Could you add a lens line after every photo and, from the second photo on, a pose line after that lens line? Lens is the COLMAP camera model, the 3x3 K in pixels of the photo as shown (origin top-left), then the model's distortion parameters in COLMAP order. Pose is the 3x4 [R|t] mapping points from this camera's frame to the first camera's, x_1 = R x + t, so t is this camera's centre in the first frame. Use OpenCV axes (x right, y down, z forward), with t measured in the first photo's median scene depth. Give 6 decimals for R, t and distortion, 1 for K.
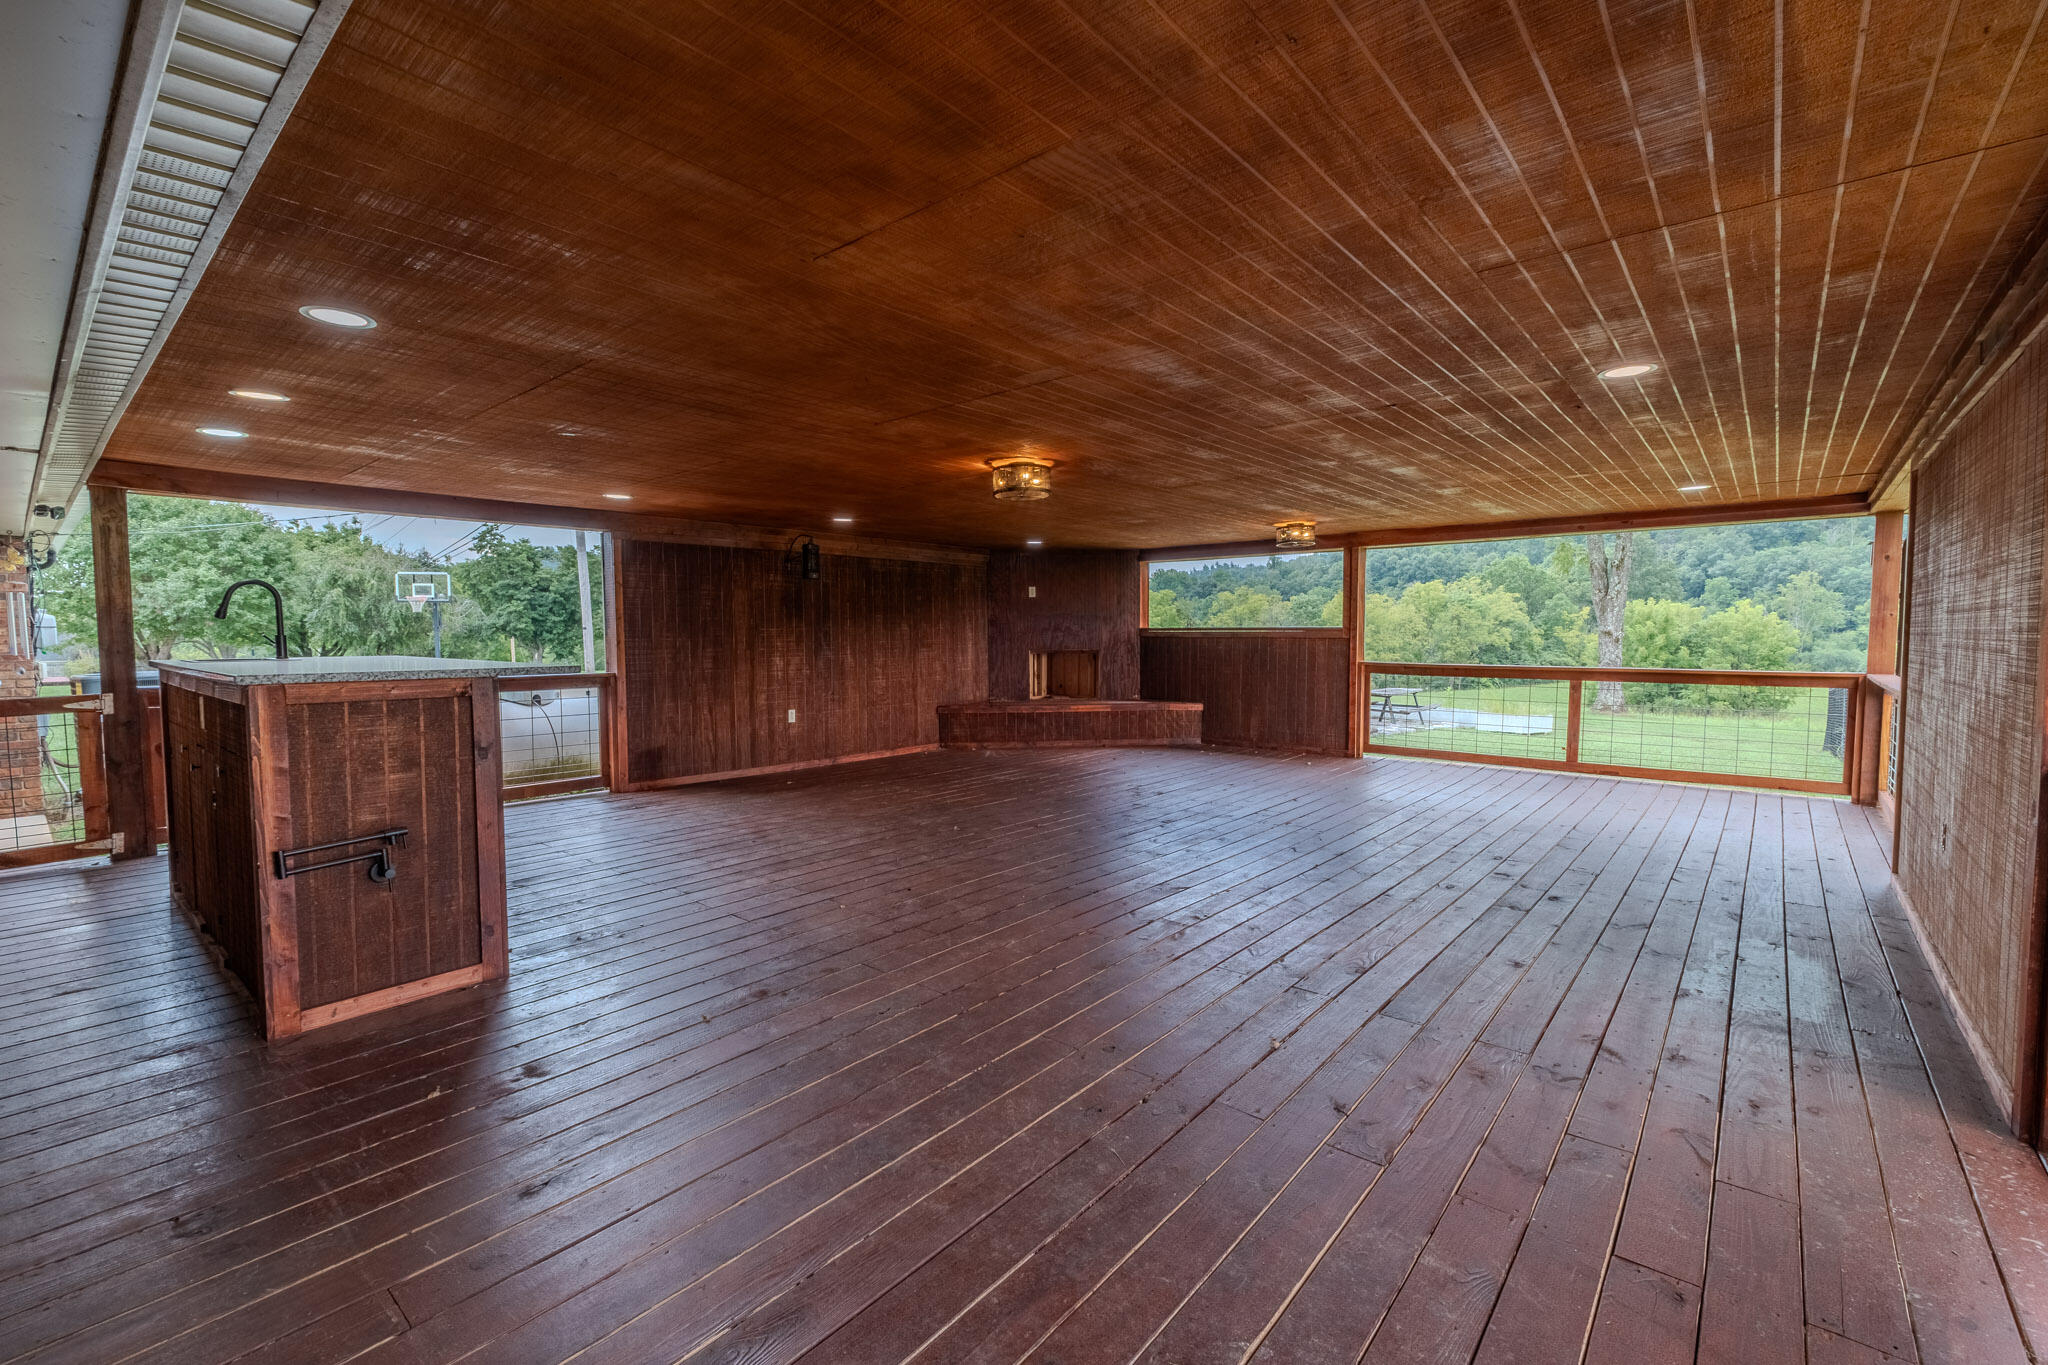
lens RADIAL K [[880.3, 0, 1024.1], [0, 880.3, 679.3], [0, 0, 1]] dist [-0.000865, -0.000091]
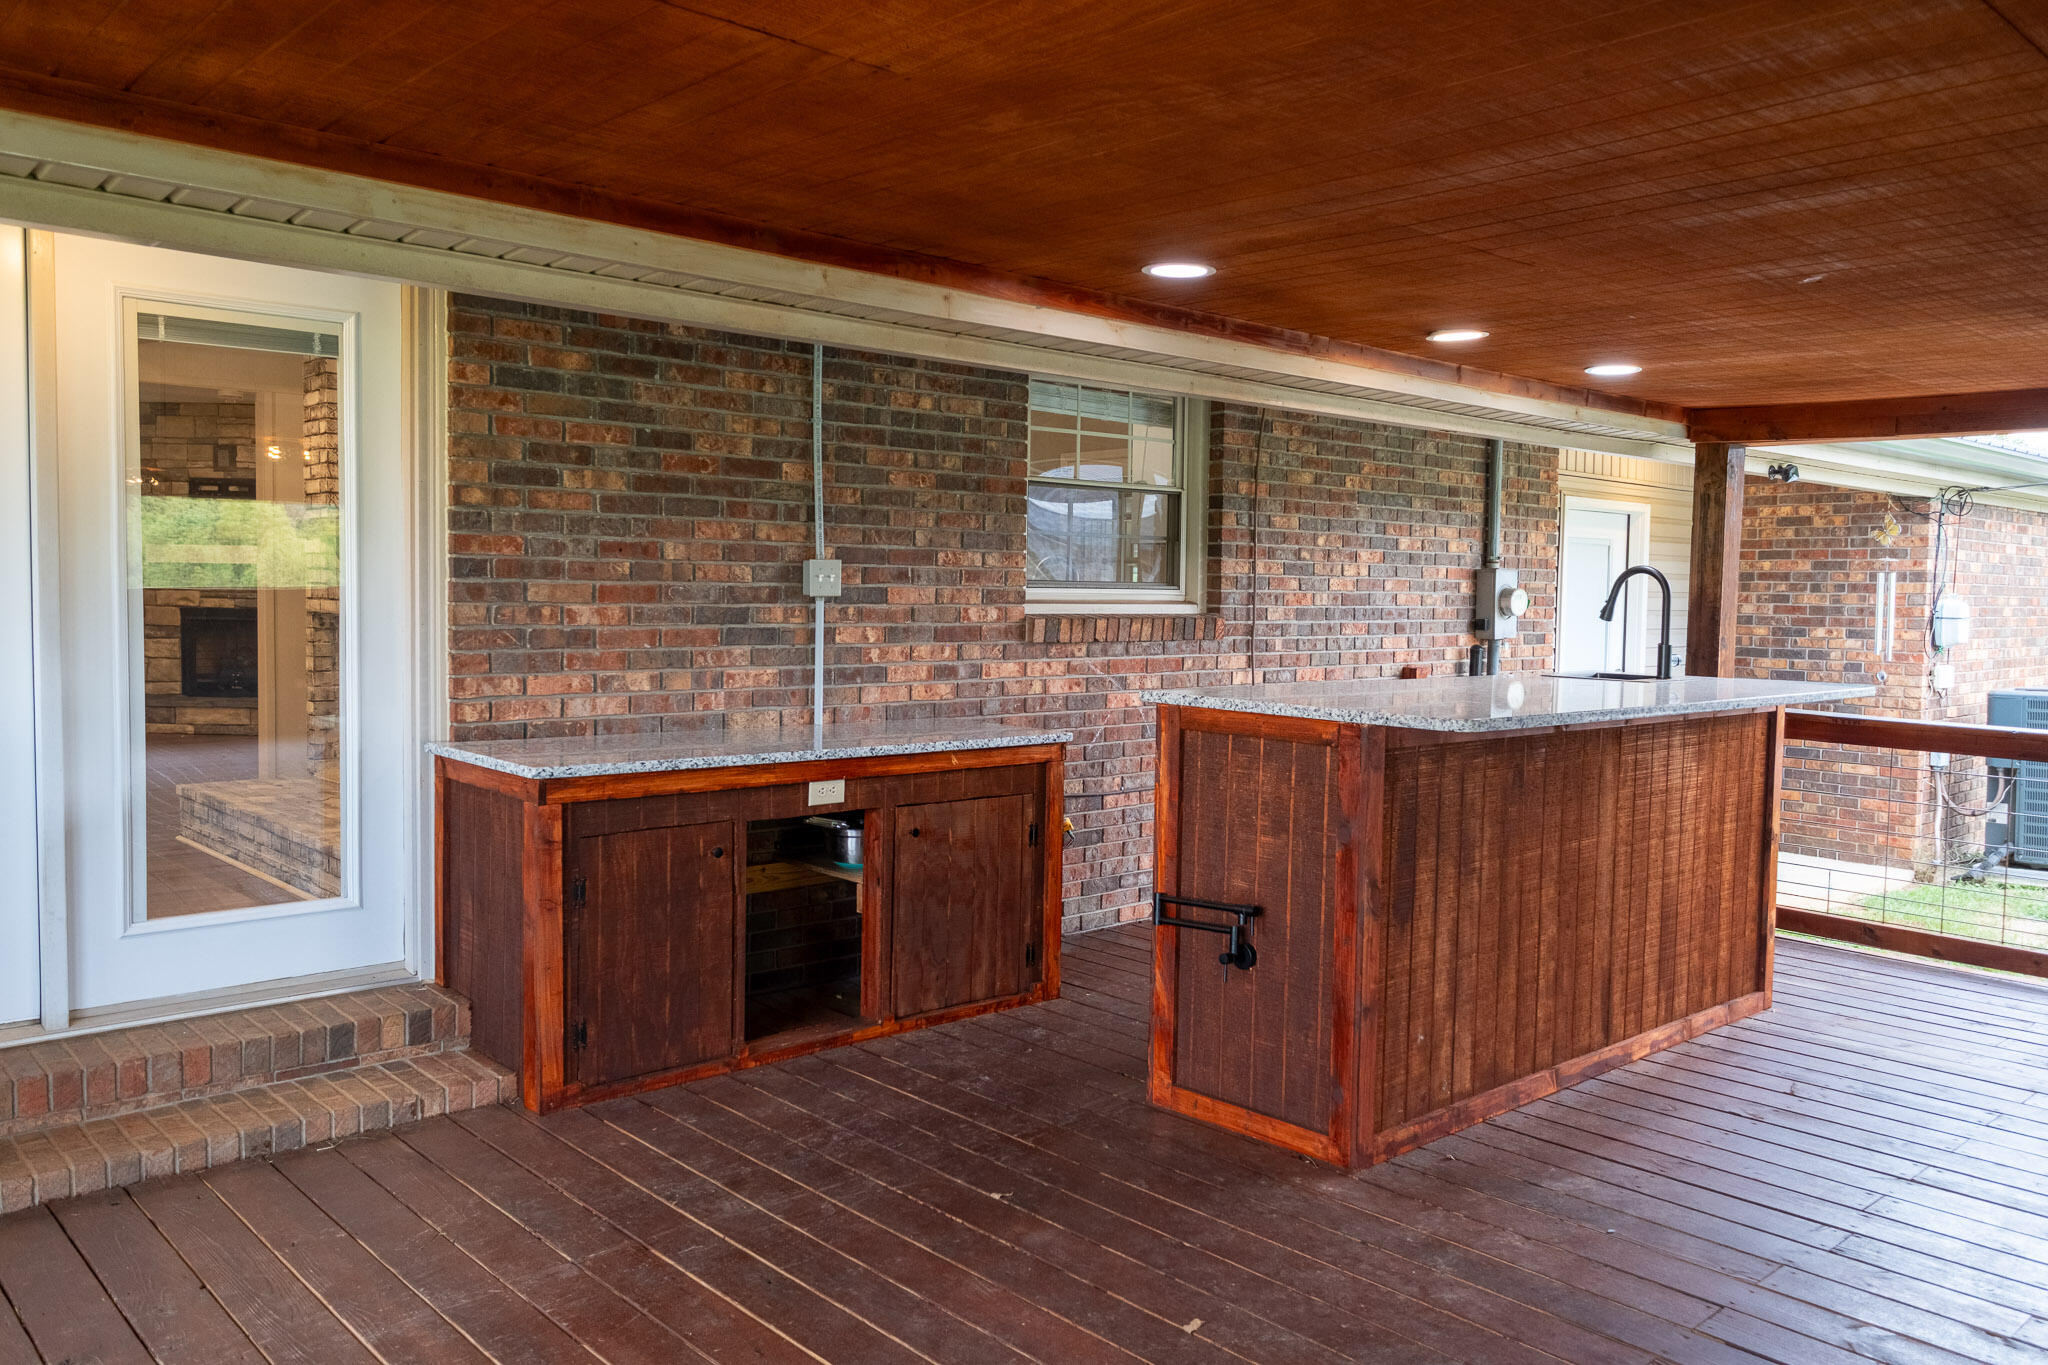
lens RADIAL K [[1554.9, 0, 1024.5], [0, 1554.9, 681.7], [0, 0, 1]] dist [-0.002405, -0.000181]
pose [[-0.116668, 0.063860, -0.991116, 0.608040], [-0.072915, 0.994687, 0.072673, -0.103432], [0.990491, 0.080746, -0.111391, 0.896425]]
